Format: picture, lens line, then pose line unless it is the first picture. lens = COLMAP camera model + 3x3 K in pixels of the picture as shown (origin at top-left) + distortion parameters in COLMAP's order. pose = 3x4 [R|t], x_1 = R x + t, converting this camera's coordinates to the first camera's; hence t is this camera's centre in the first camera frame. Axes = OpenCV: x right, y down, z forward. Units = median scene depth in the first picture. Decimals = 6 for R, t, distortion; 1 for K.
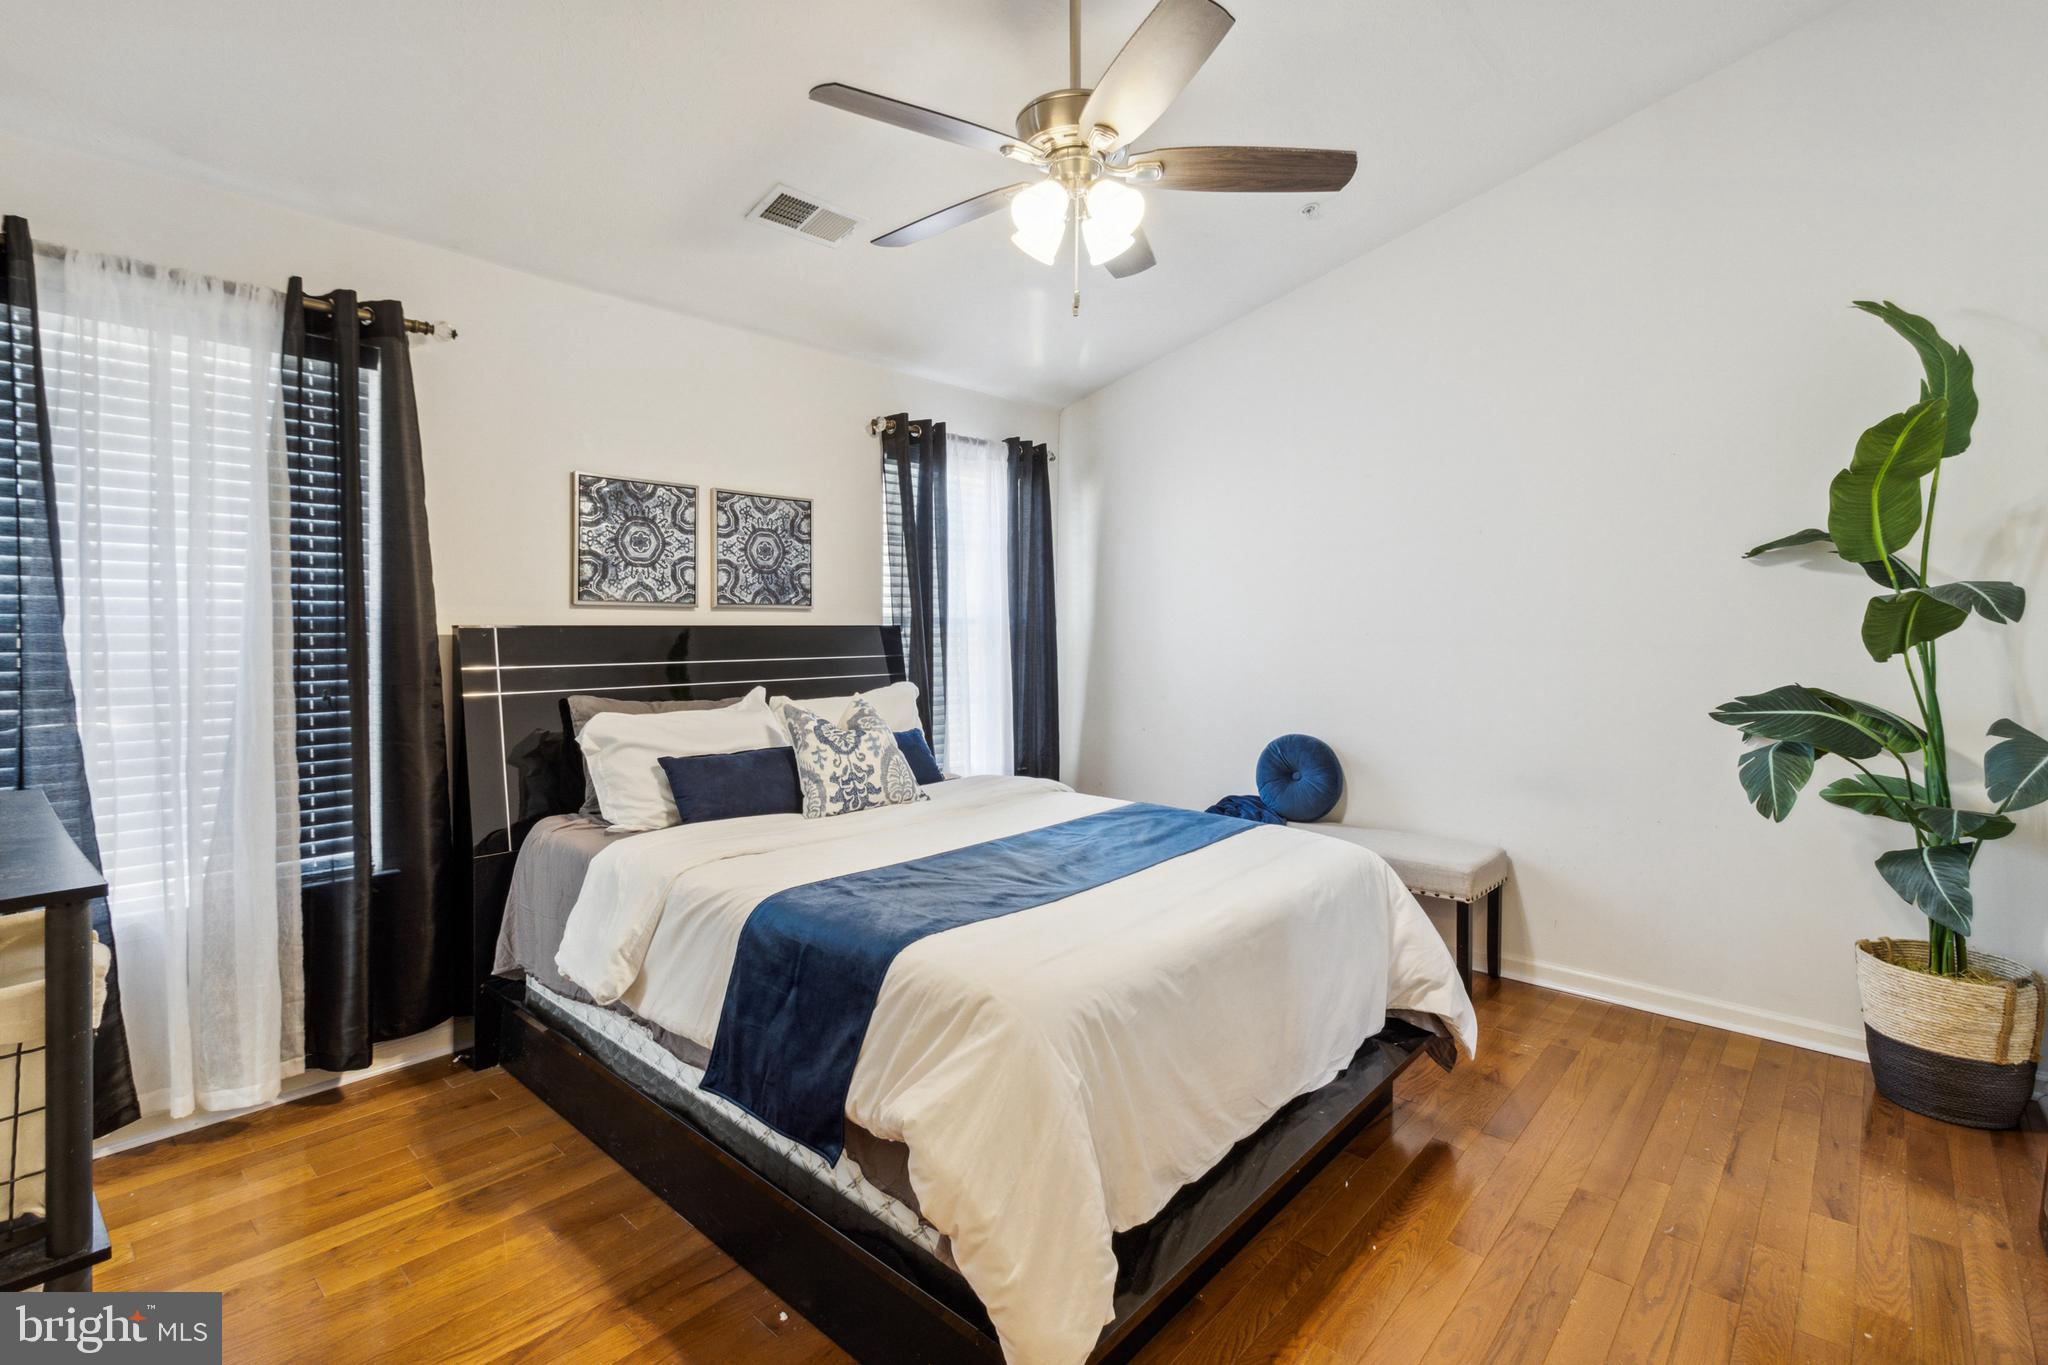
lens RADIAL K [[952.8, 0, 995.1], [0, 952.8, 633.3], [0, 0, 1]] dist [0.000267, 0.001015]
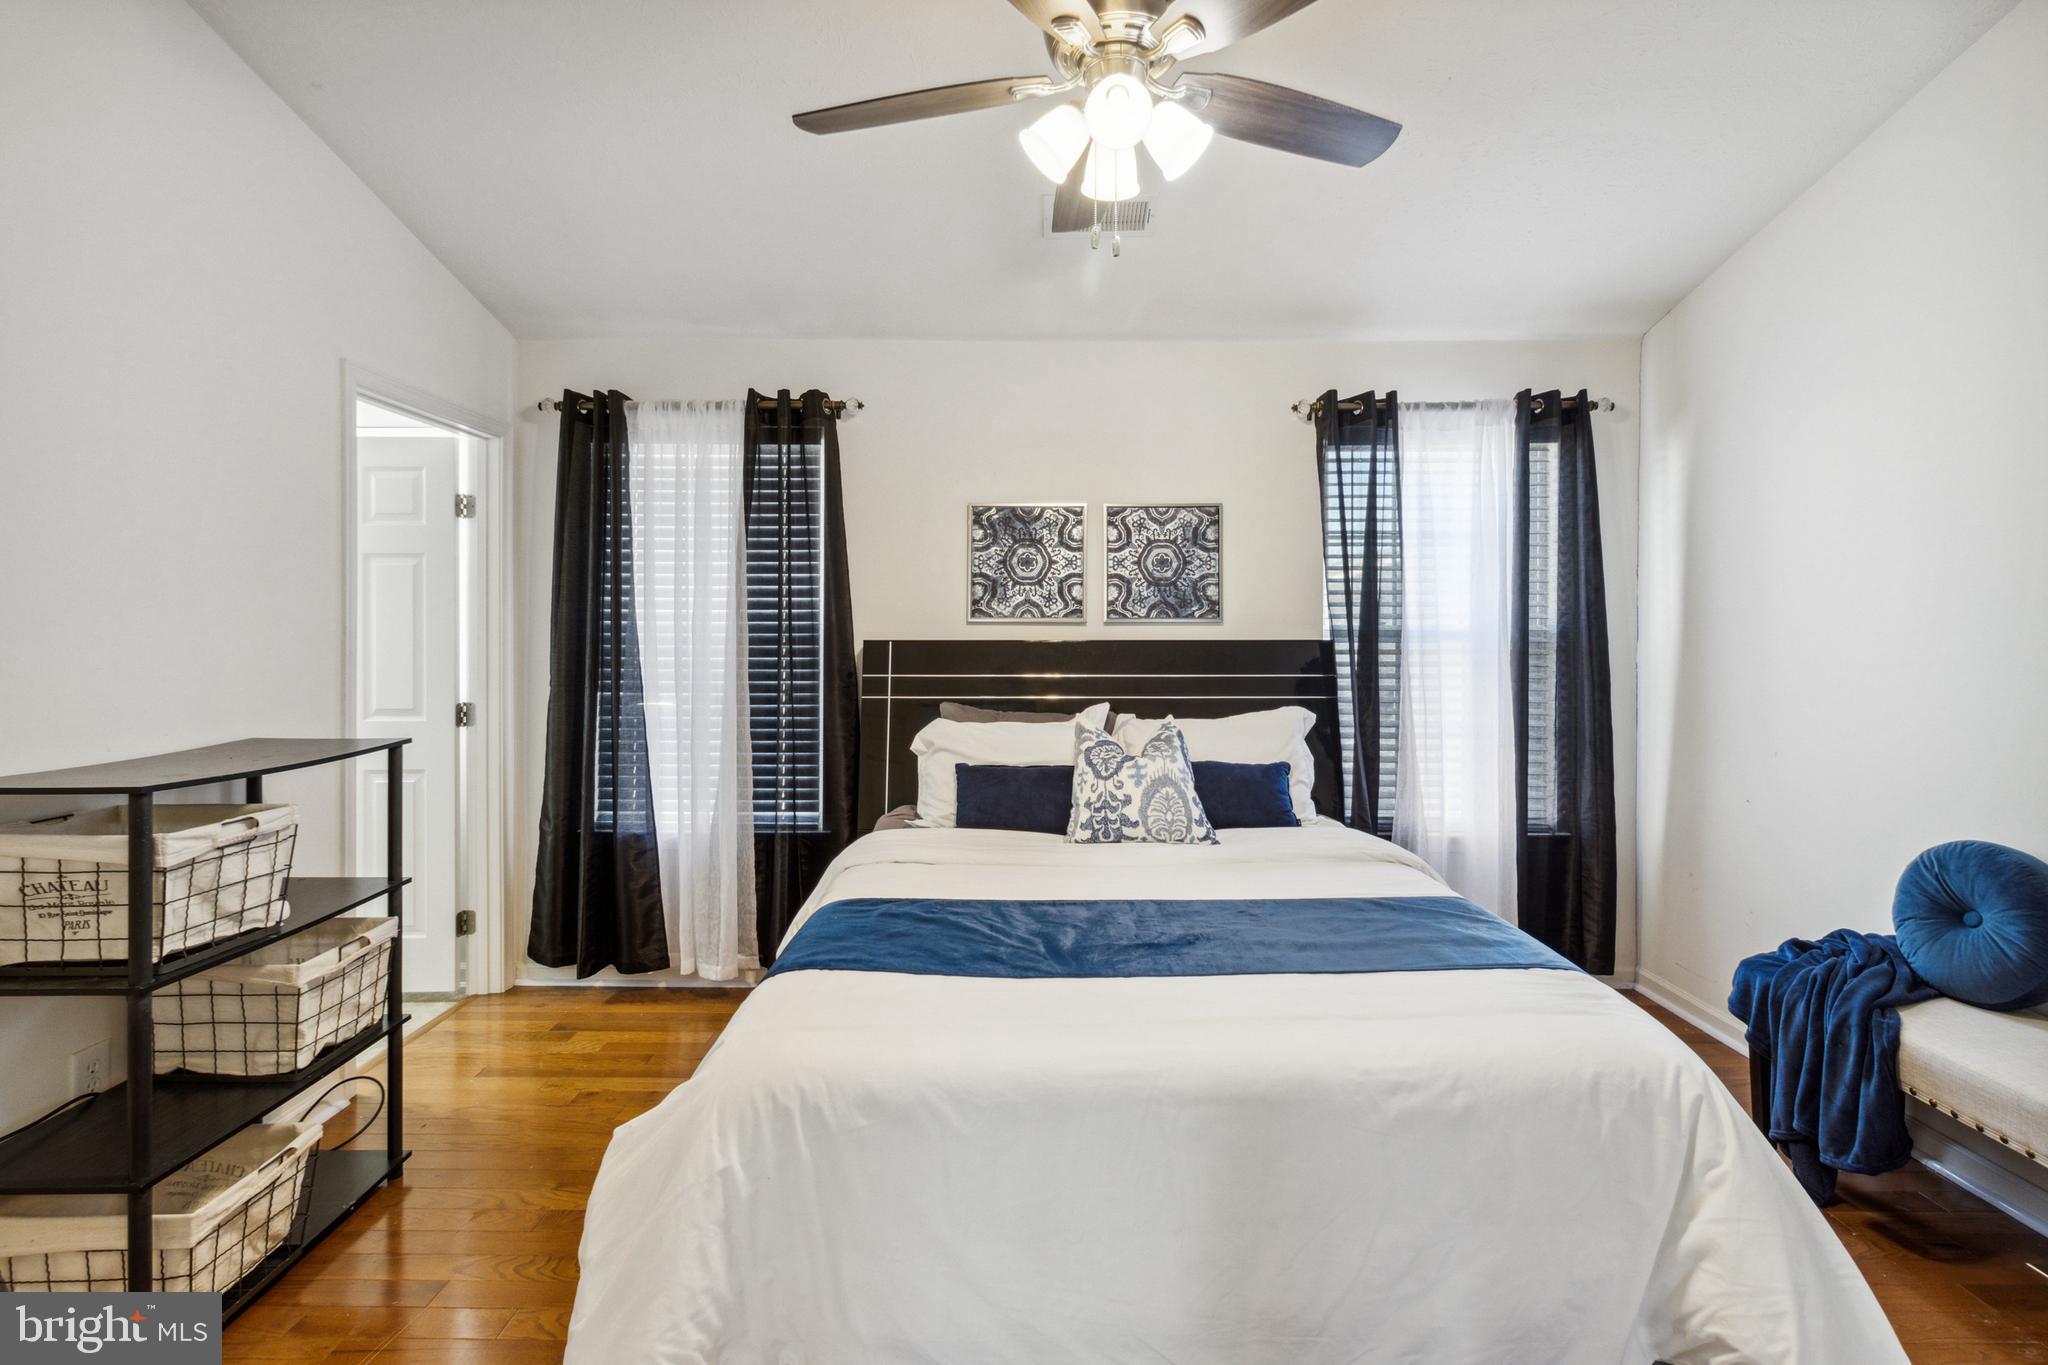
lens RADIAL K [[952.8, 0, 1018.4], [0, 952.8, 631.5], [0, 0, 1]] dist [0.000267, 0.001015]
pose [[0.676435, -0.004774, -0.736487, 0.405532], [-0.005396, 0.999920, -0.011437, -0.005576], [0.736483, 0.011711, 0.676355, 0.265289]]
